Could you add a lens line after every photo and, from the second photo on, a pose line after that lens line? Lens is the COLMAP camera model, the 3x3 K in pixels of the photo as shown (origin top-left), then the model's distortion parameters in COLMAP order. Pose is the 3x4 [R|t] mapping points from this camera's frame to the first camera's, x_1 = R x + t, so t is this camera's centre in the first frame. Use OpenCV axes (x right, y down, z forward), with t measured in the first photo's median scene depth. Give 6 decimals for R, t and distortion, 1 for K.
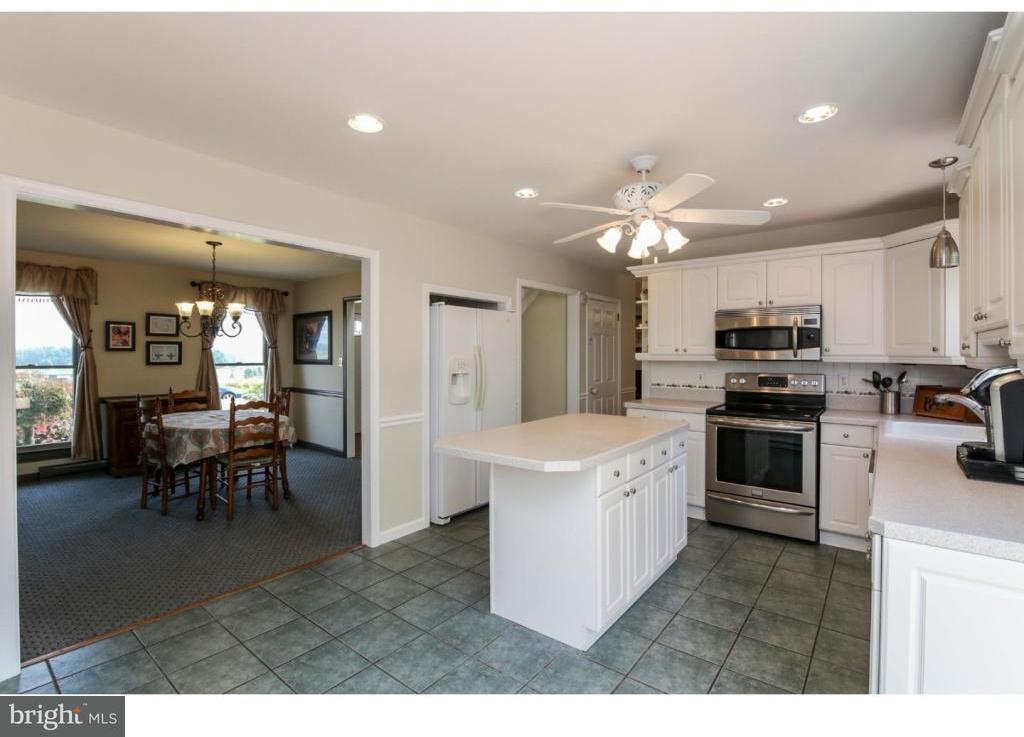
lens RADIAL K [[474.1, 0, 513.1], [0, 474.1, 356.8], [0, 0, 1]] dist [-0.018782, 0.001338]
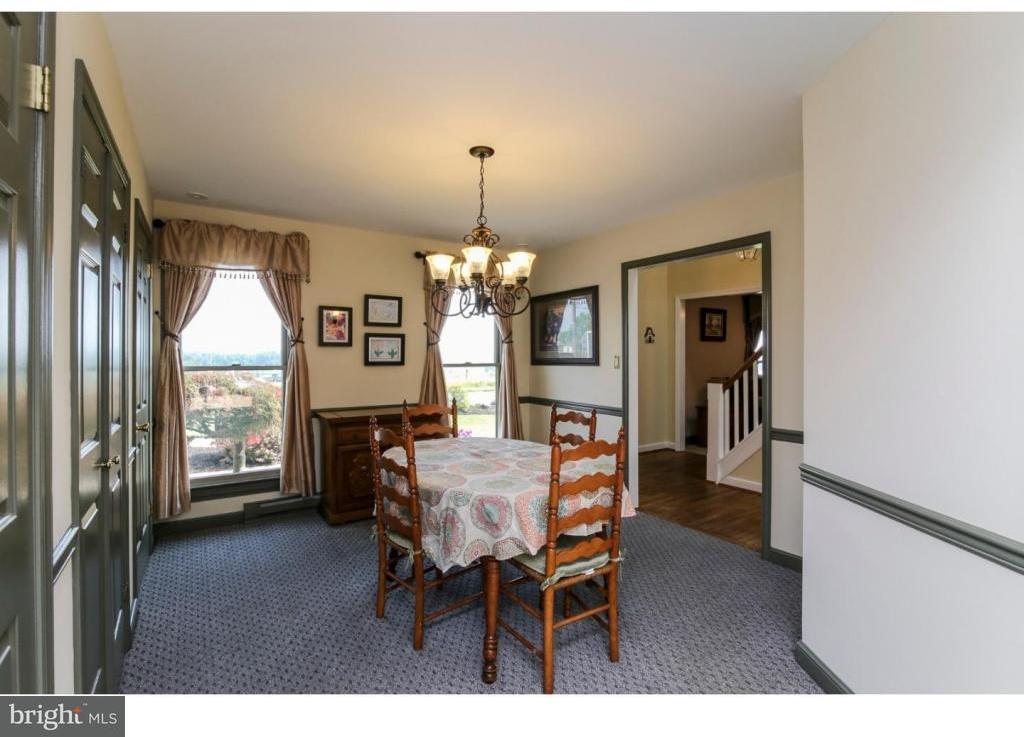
lens RADIAL K [[474.1, 0, 513.1], [0, 474.1, 356.8], [0, 0, 1]] dist [-0.018782, 0.001338]
pose [[0.951472, -0.004130, -0.307706, -0.356523], [0.002941, 0.999986, -0.004326, 0.008327], [0.307720, 0.003211, 0.951472, 0.392147]]
